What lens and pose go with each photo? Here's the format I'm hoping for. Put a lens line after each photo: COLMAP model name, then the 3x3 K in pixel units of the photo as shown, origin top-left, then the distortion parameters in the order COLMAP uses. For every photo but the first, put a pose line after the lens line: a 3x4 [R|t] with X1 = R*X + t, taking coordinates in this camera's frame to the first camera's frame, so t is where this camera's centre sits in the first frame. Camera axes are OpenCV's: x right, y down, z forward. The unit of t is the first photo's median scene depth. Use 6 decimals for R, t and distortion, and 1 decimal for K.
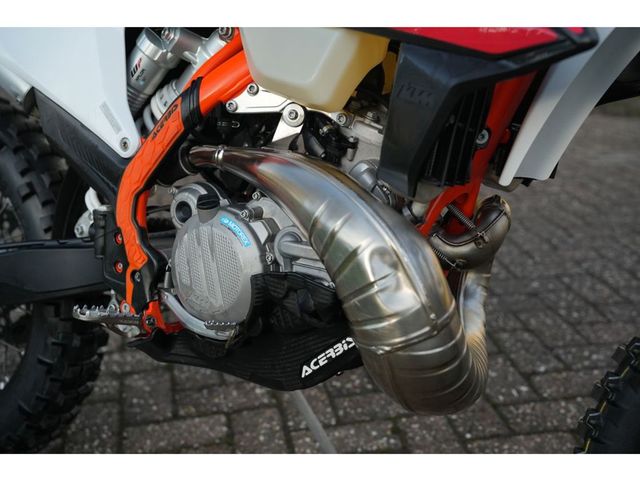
lens RADIAL K [[889.1, 0, 320.0], [0, 889.1, 240.0], [0, 0, 1]] dist [-0.094100, 0.963894]
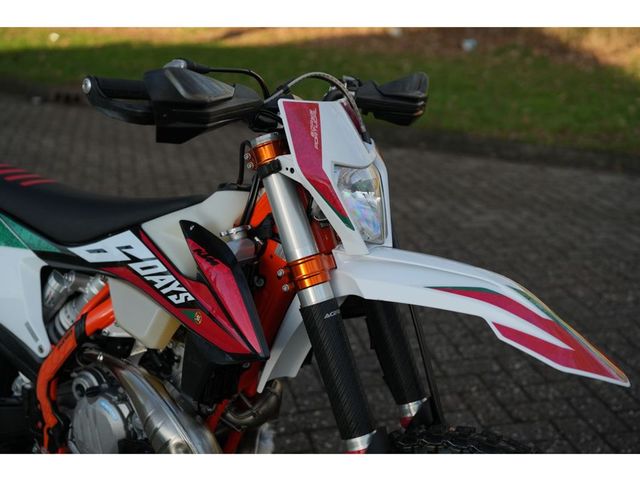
lens RADIAL K [[889.1, 0, 320.0], [0, 889.1, 240.0], [0, 0, 1]] dist [-0.094100, 0.963894]
pose [[0.999203, -0.023909, 0.031952, 0.234775], [0.022925, 0.999262, 0.030816, -0.345529], [-0.032666, -0.030059, 0.999014, -0.606020]]
